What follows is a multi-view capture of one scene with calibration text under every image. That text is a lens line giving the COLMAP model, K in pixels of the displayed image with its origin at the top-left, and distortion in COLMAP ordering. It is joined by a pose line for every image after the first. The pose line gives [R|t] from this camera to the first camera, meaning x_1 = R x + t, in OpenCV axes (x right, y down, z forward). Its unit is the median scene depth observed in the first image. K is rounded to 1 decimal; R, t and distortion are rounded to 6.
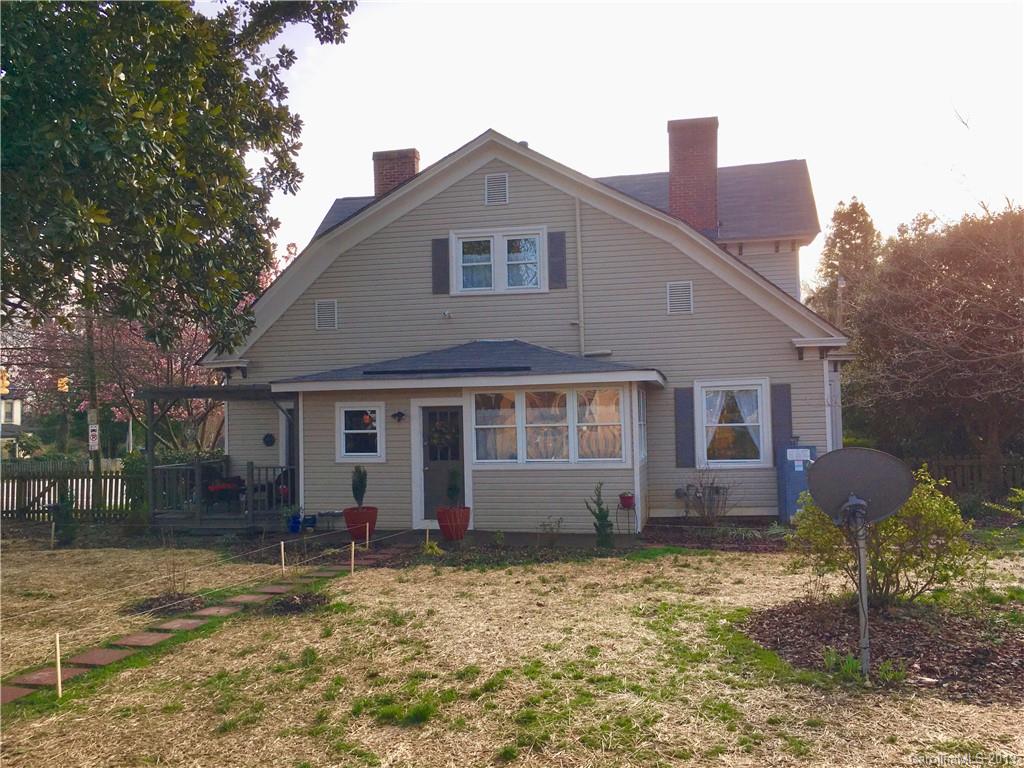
lens RADIAL K [[868.8, 0, 512.0], [0, 868.8, 384.0], [0, 0, 1]] dist [0.068920, -0.094249]
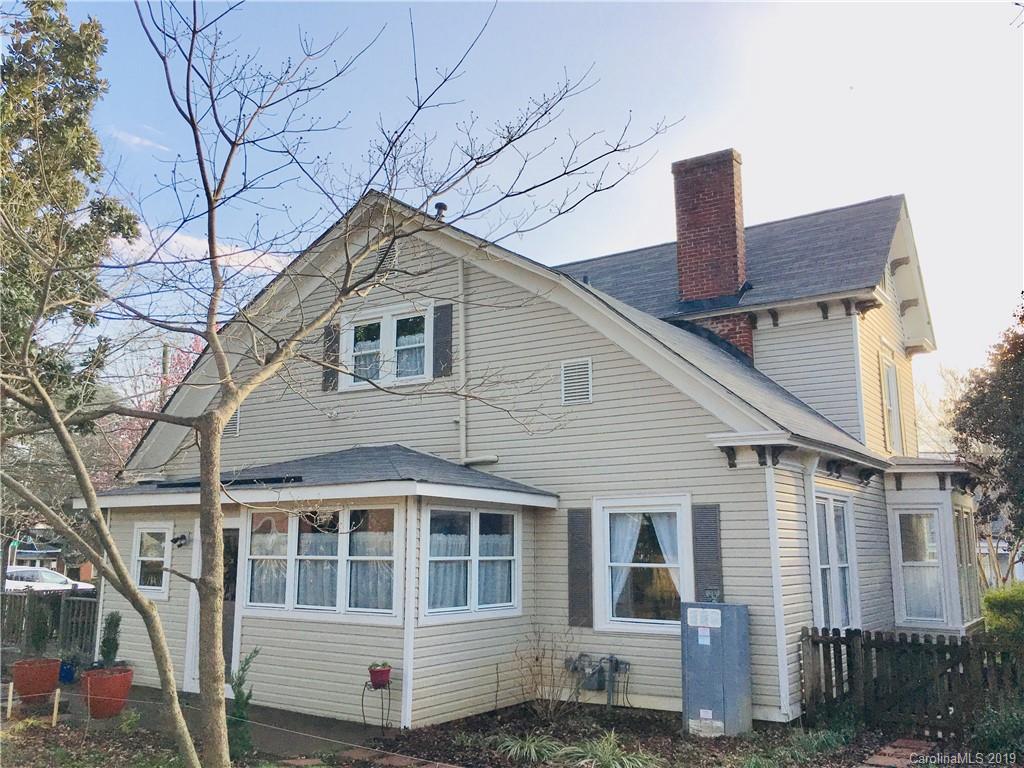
lens RADIAL K [[868.8, 0, 512.0], [0, 868.8, 384.0], [0, 0, 1]] dist [0.068920, -0.094249]
pose [[0.927542, -0.042255, -0.371324, 0.409054], [-0.010271, 0.990330, -0.138350, 0.002653], [0.373579, 0.132139, 0.918138, 0.325976]]
